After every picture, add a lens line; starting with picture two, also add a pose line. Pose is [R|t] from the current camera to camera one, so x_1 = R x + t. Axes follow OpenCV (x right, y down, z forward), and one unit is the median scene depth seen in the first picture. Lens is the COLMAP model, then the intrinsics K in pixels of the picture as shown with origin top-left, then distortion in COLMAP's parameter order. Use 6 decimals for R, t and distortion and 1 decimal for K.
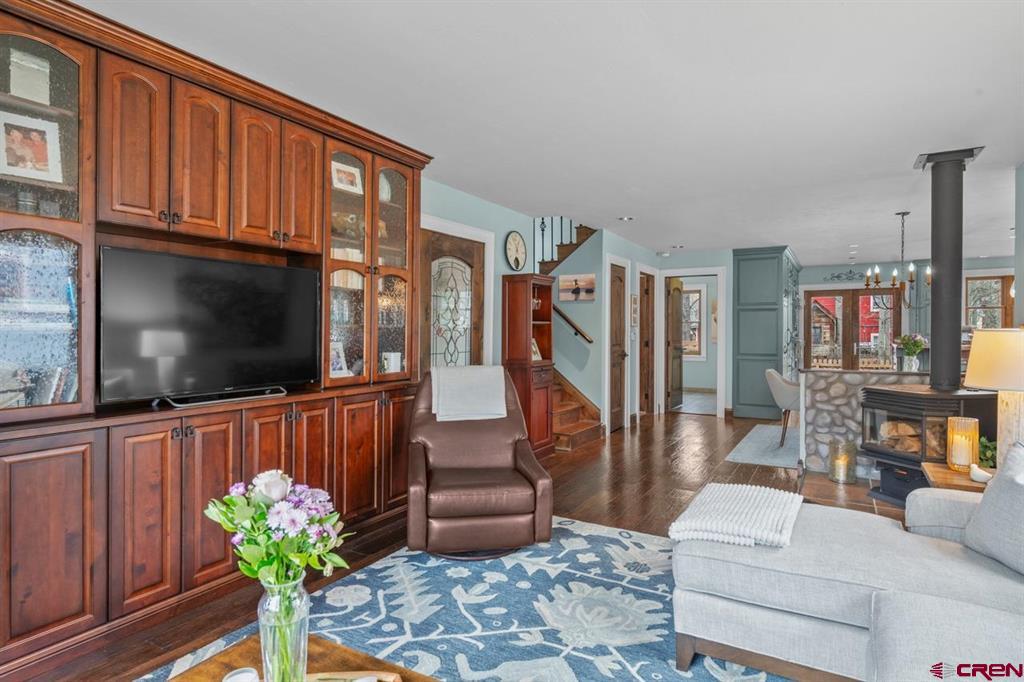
lens RADIAL K [[571.3, 0, 515.7], [0, 571.3, 336.4], [0, 0, 1]] dist [-0.001079, -0.000134]
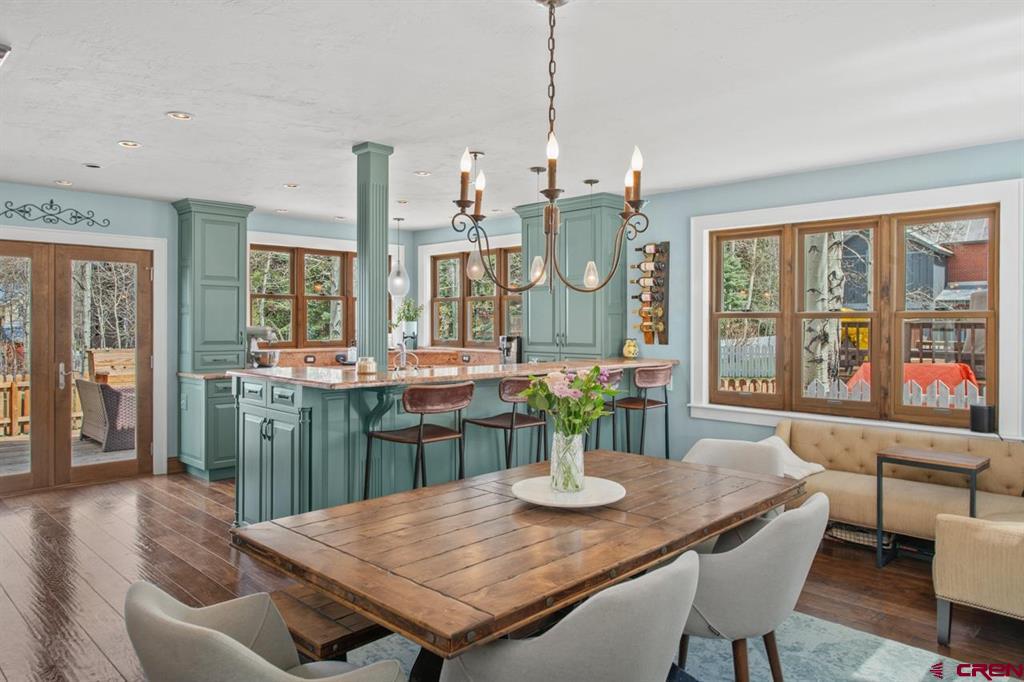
lens RADIAL K [[686.9, 0, 512.1], [0, 686.9, 338.6], [0, 0, 1]] dist [-0.003074, 0.005478]
pose [[0.259669, -0.021006, 0.965469, 0.351403], [0.008786, 0.999773, 0.019389, -0.034876], [-0.965658, 0.003448, 0.259795, 1.111375]]
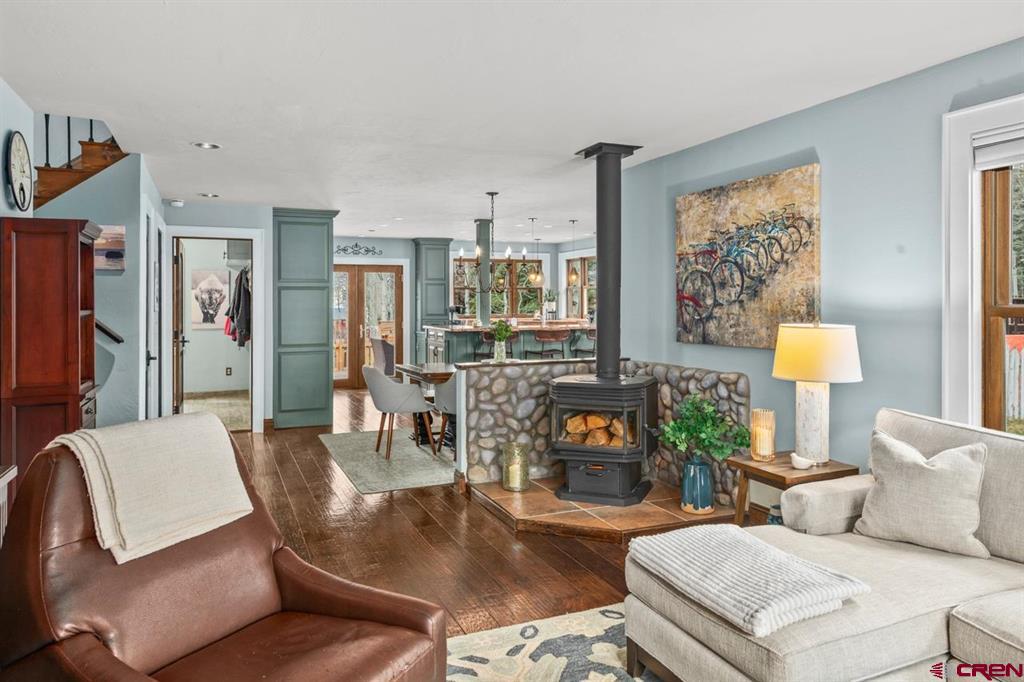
lens RADIAL K [[686.9, 0, 523.7], [0, 686.9, 302.9], [0, 0, 1]] dist [-0.003074, 0.005478]
pose [[0.589333, -0.001888, 0.807888, -0.272976], [0.011669, 0.999913, -0.006176, -0.028207], [-0.807806, 0.013067, 0.589304, 0.336599]]
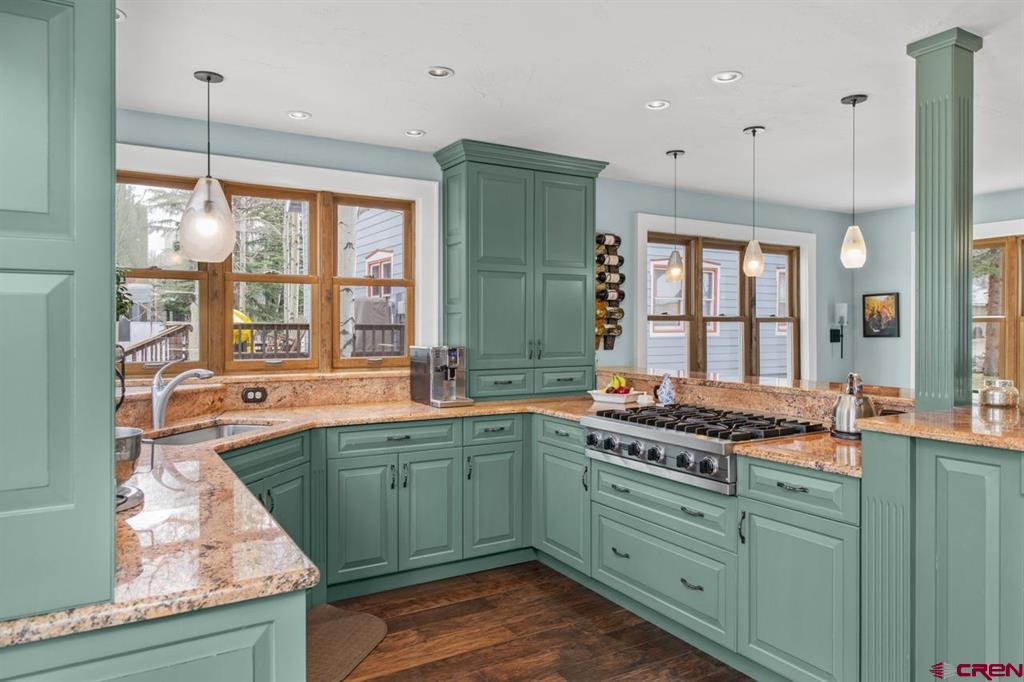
lens RADIAL K [[686.9, 0, 505.2], [0, 686.9, 332.5], [0, 0, 1]] dist [-0.003074, 0.005478]
pose [[-0.873119, -0.006511, 0.487463, 1.195361], [0.003220, 0.999812, 0.019121, -0.046529], [-0.487496, 0.018265, -0.872934, 2.157688]]
